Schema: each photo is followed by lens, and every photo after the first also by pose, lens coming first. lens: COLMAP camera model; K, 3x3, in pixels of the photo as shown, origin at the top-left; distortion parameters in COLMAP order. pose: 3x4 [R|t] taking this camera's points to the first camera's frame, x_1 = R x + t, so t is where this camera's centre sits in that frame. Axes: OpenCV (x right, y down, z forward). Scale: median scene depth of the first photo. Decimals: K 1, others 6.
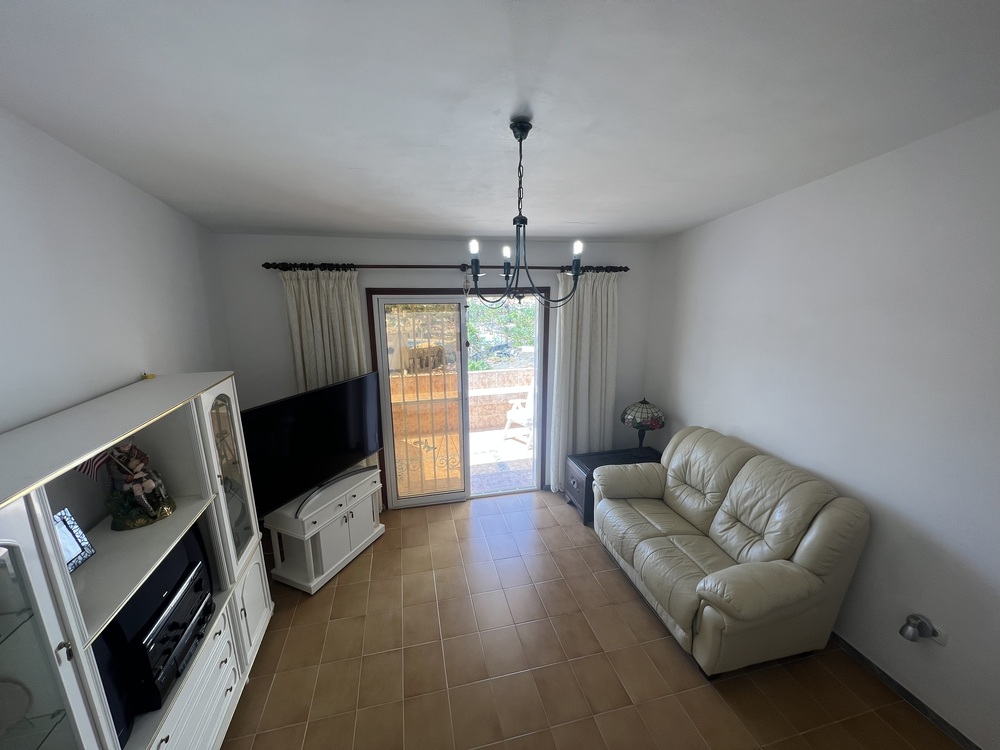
lens RADIAL K [[399.9, 0, 498.2], [0, 399.9, 373.4], [0, 0, 1]] dist [-0.002355, 0.000816]
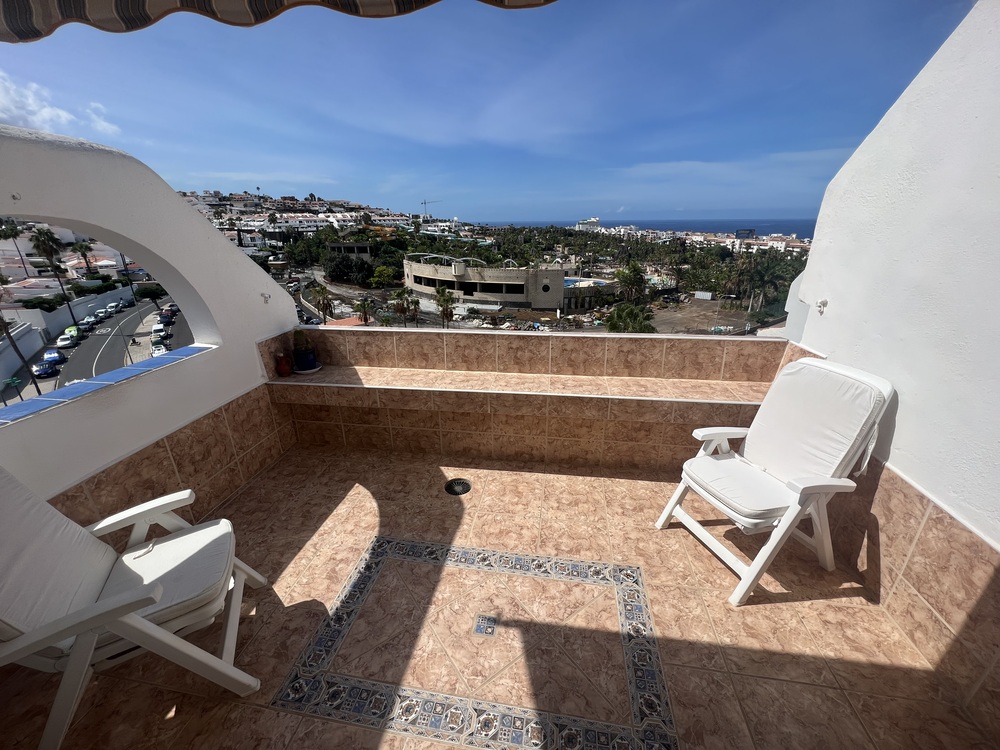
lens RADIAL K [[399.9, 0, 498.2], [0, 399.9, 373.4], [0, 0, 1]] dist [-0.002355, 0.000816]
pose [[0.923905, 0.131227, -0.359416, -0.023157], [-0.076784, 0.983827, 0.161827, -0.045505], [0.374839, -0.121916, 0.919039, 1.106264]]
